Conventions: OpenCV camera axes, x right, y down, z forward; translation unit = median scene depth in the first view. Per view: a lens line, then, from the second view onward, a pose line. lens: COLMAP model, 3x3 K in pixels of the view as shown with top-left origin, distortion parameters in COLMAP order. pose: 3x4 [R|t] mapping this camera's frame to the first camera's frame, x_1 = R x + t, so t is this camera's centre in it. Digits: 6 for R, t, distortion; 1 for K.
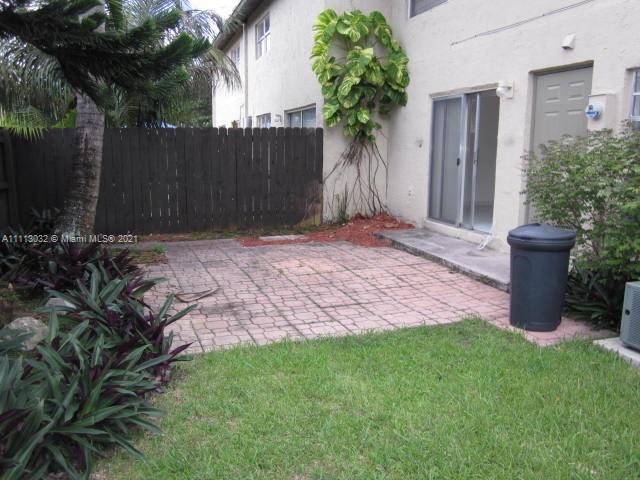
lens RADIAL K [[528.2, 0, 322.0], [0, 528.2, 240.5], [0, 0, 1]] dist [0.006860, 0.000404]
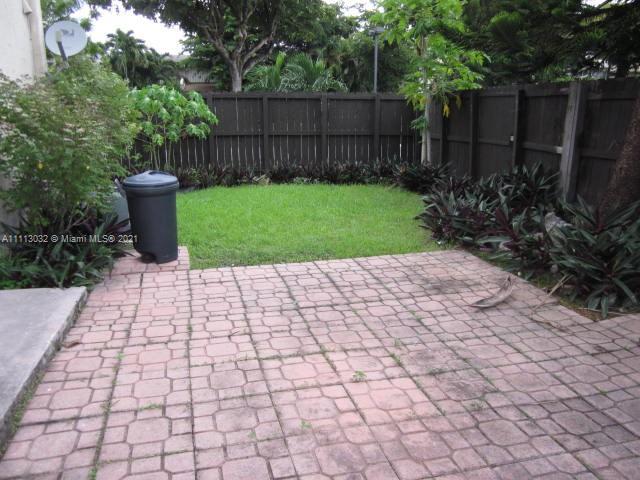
lens RADIAL K [[528.2, 0, 318.8], [0, 528.2, 241.5], [0, 0, 1]] dist [0.006860, 0.000404]
pose [[-0.993886, -0.028780, 0.106595, -0.070702], [0.017507, 0.912140, 0.409506, -0.325341], [-0.109015, 0.408868, -0.906059, 1.871795]]
